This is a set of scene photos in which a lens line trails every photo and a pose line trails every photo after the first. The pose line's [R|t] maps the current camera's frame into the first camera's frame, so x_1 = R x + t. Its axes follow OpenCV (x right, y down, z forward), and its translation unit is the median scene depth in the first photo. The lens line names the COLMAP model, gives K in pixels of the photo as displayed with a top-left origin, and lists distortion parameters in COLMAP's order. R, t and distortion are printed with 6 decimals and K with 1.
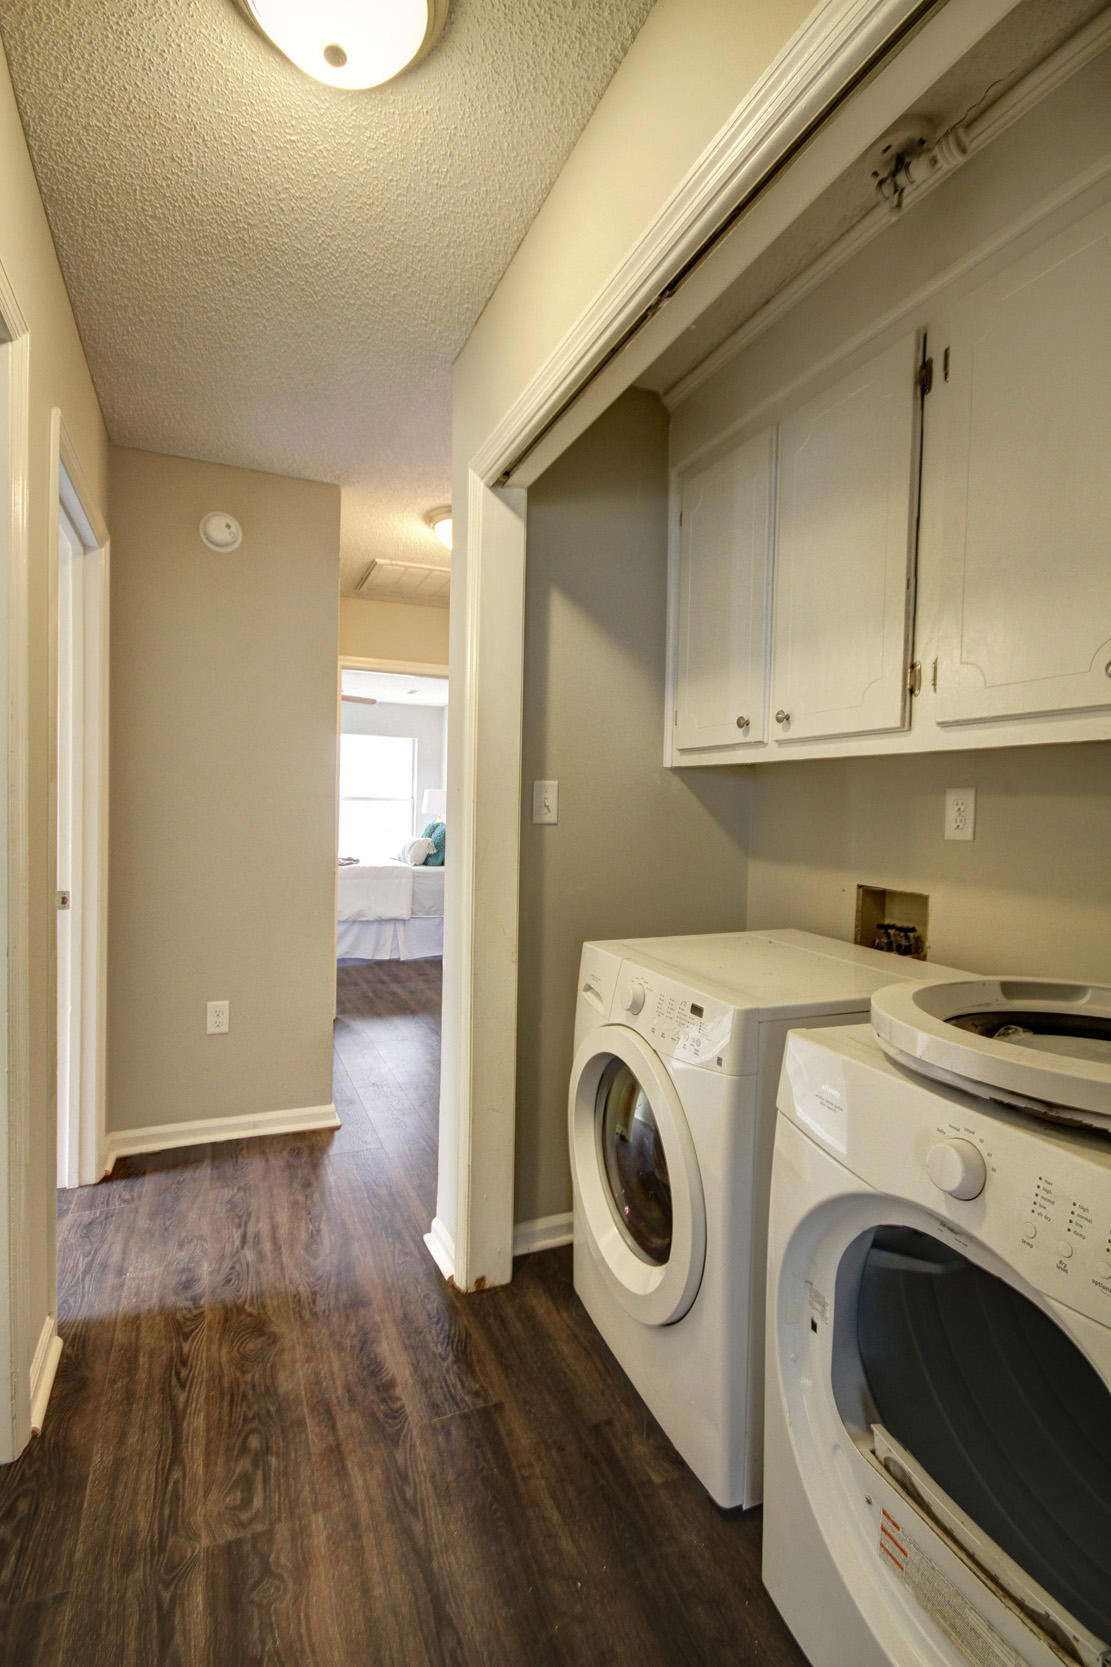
lens RADIAL K [[774.3, 0, 541.9], [0, 774.3, 815.2], [0, 0, 1]] dist [0.002048, -0.007141]
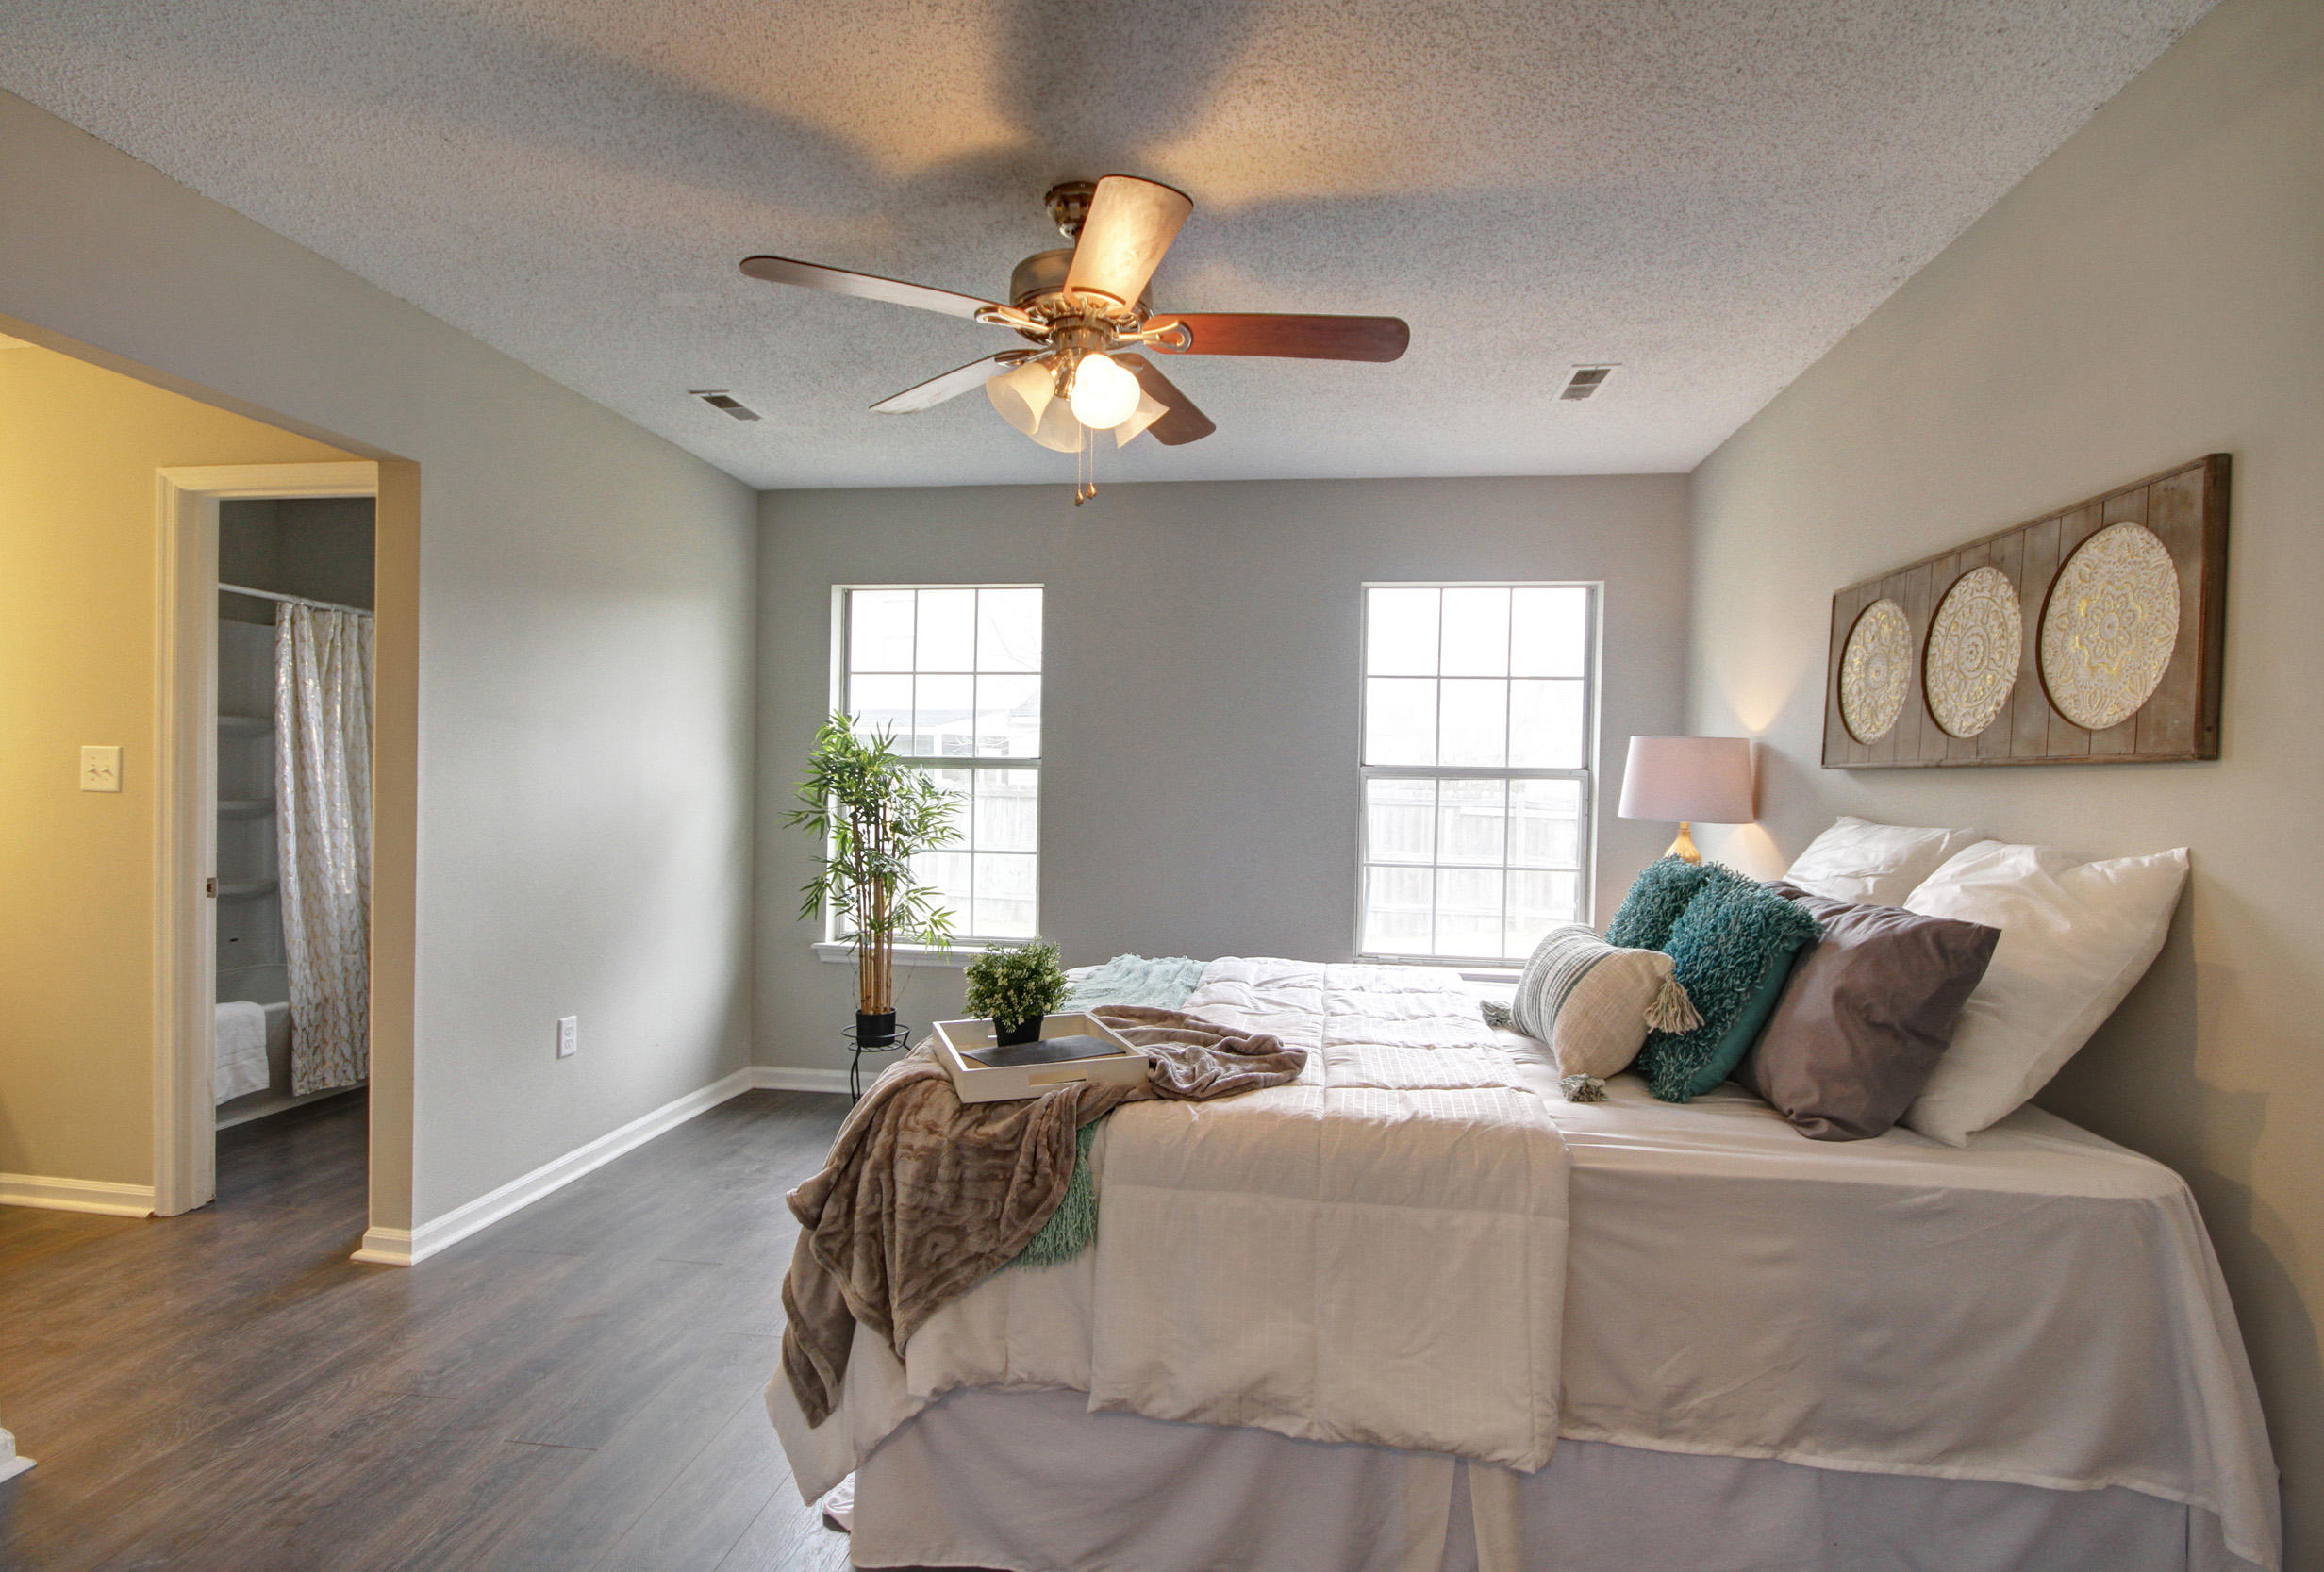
lens RADIAL K [[1126.7, 0, 1156.7], [0, 1126.7, 804.3], [0, 0, 1]] dist [-0.001010, -0.001973]
pose [[0.860066, 0.009012, -0.510103, -0.226171], [-0.010997, 0.999939, -0.000875, -0.018598], [0.510064, 0.006362, 0.860113, 1.407482]]
